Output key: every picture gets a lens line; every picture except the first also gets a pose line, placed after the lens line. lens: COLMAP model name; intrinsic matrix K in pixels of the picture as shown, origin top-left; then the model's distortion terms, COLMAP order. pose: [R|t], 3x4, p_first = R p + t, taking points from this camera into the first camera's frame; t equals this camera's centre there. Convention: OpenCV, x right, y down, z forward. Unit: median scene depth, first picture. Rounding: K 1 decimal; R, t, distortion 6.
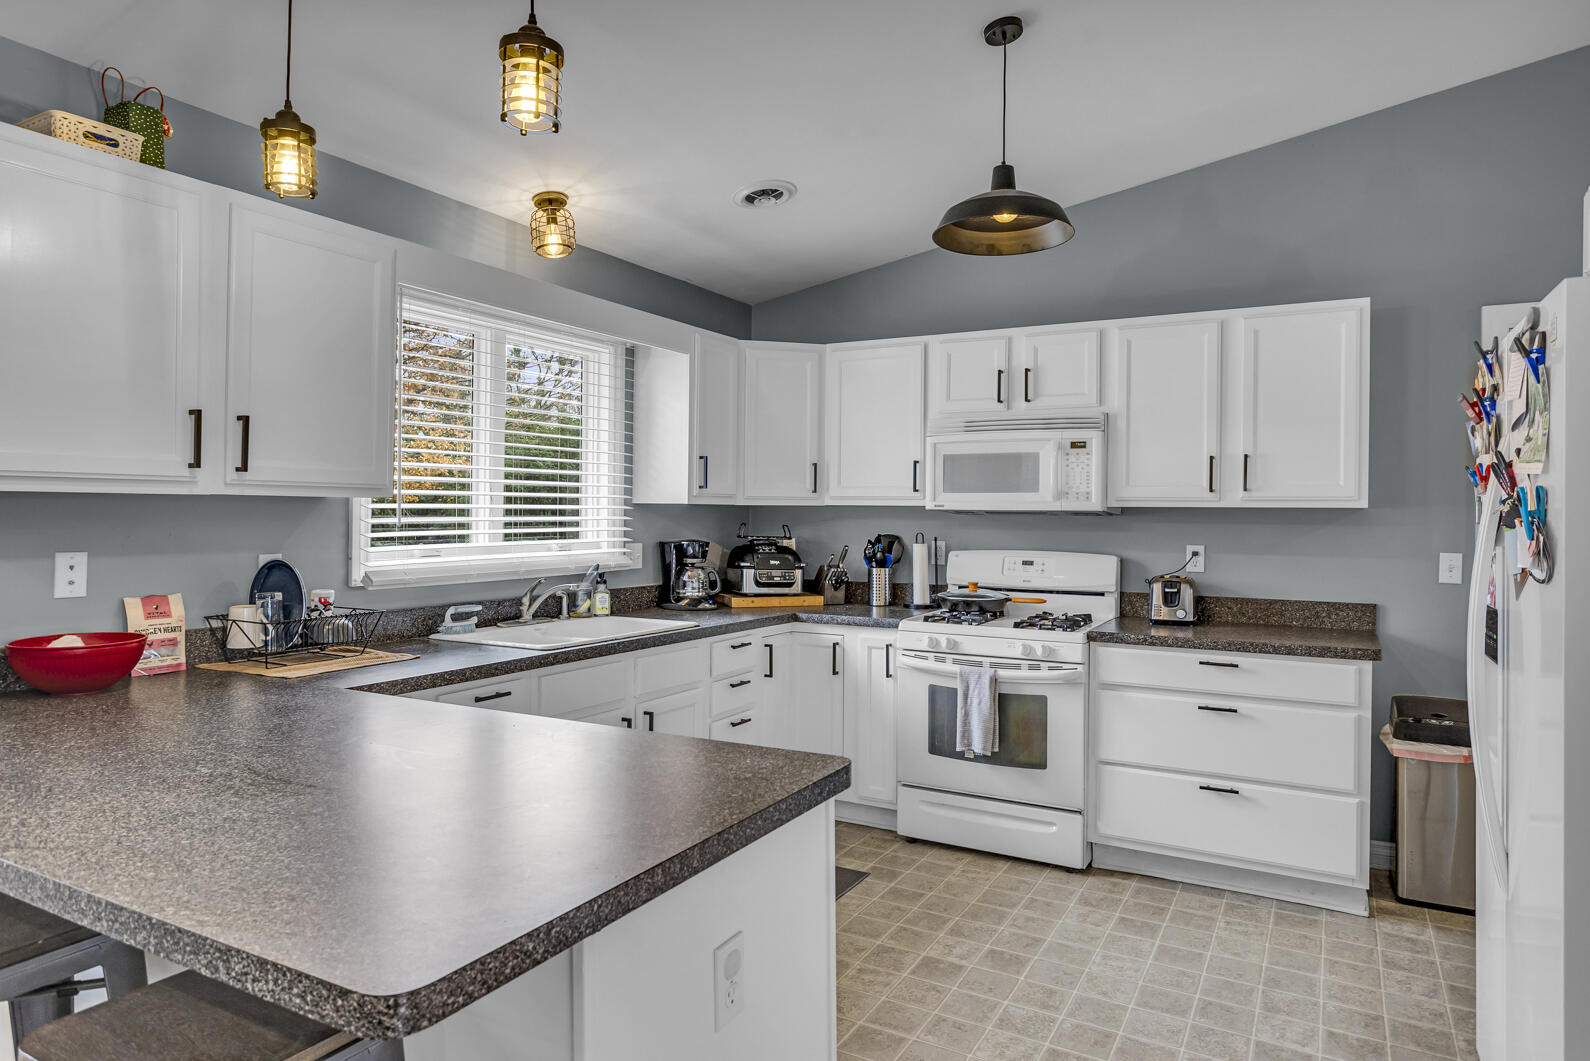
lens RADIAL K [[972.5, 0, 796.7], [0, 972.5, 507.6], [0, 0, 1]] dist [0.002108, 0.000721]
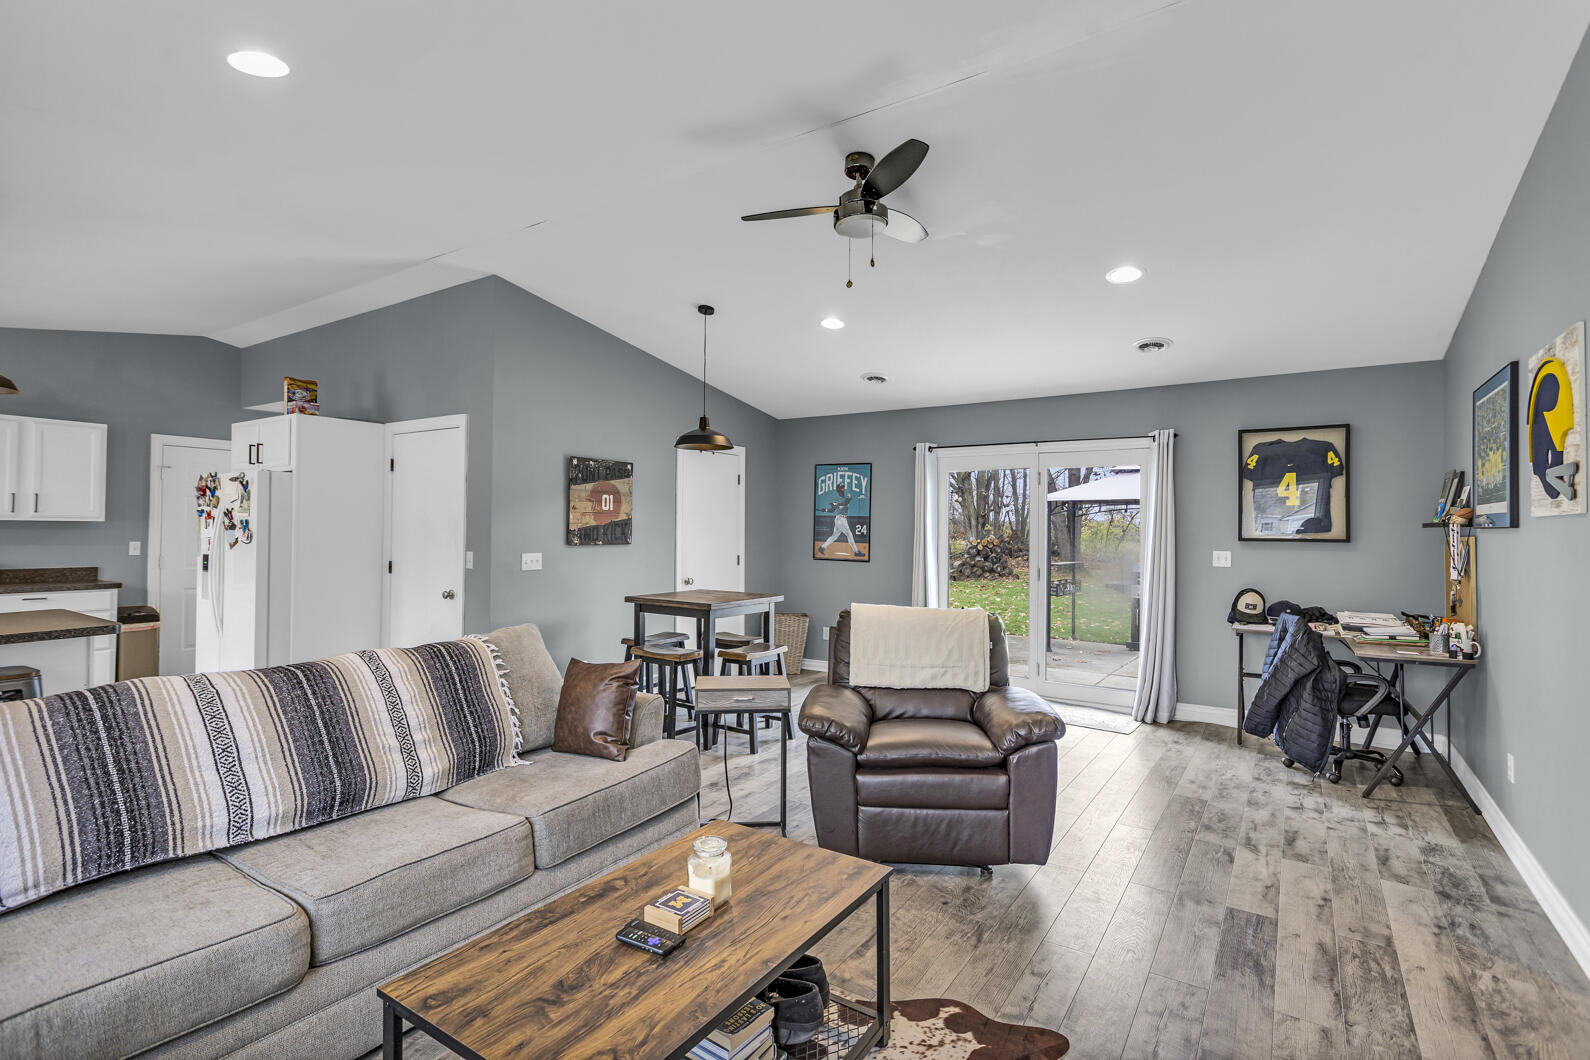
lens RADIAL K [[751.7, 0, 777.9], [0, 751.7, 519.2], [0, 0, 1]] dist [0.004003, 0.001820]
pose [[0.087590, 0.007626, 0.996127, -0.870344], [-0.014963, 0.999868, -0.006338, -0.014688], [-0.996044, -0.014350, 0.087692, -0.582270]]
